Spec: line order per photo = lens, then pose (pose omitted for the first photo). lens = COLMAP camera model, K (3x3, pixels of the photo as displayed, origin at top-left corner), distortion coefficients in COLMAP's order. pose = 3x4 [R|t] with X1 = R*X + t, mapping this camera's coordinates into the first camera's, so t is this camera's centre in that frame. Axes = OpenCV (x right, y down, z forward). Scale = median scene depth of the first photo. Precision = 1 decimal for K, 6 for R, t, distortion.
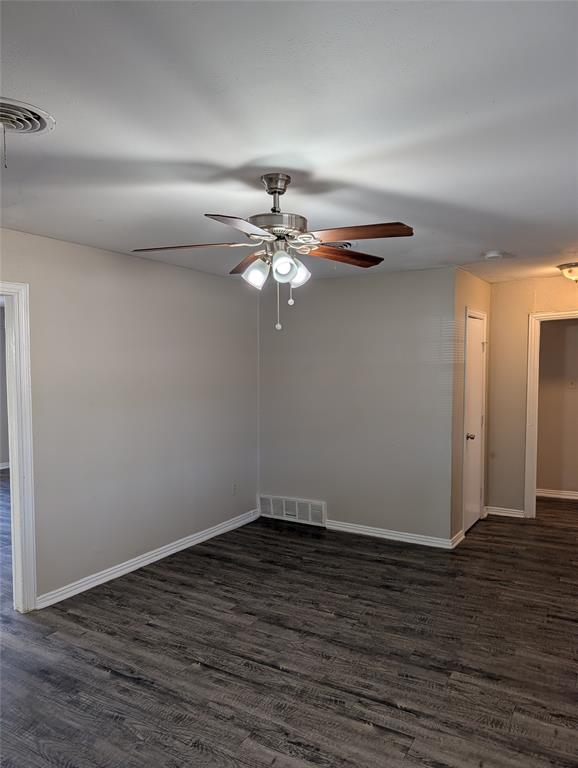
lens RADIAL K [[549.3, 0, 288.0], [0, 549.3, 390.5], [0, 0, 1]] dist [0.011768, -0.007154]
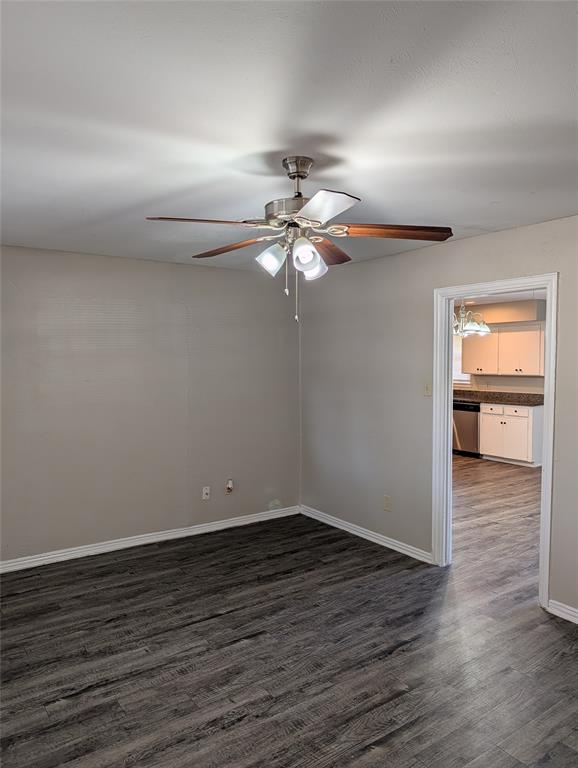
lens RADIAL K [[549.3, 0, 287.2], [0, 549.3, 378.3], [0, 0, 1]] dist [0.011768, -0.007154]
pose [[-0.411168, 0.042171, -0.910584, 0.722586], [-0.038794, 0.997215, 0.063700, -0.061870], [0.910734, 0.061517, -0.408387, 1.167119]]
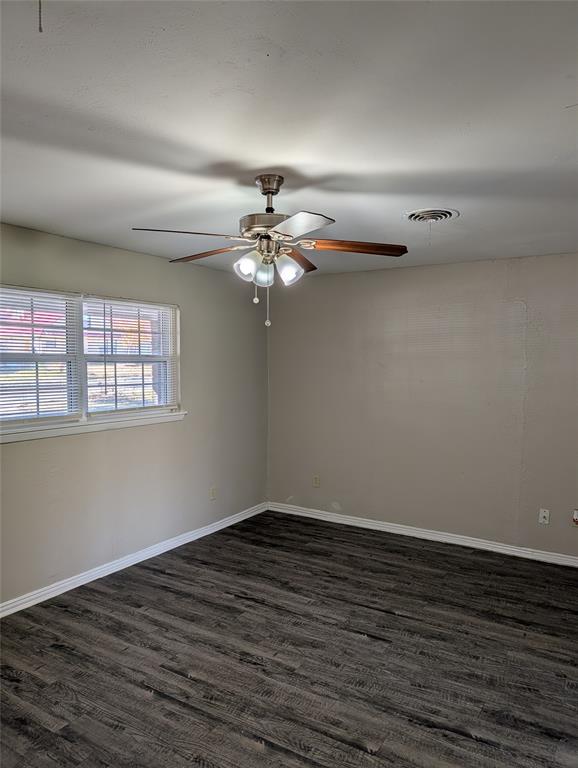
lens RADIAL K [[549.3, 0, 292.2], [0, 549.3, 385.2], [0, 0, 1]] dist [0.011768, -0.007154]
pose [[-0.999877, 0.000631, 0.015650, -0.066979], [0.002114, 0.995479, 0.094962, -0.083183], [-0.015520, 0.094983, -0.995358, 1.728518]]
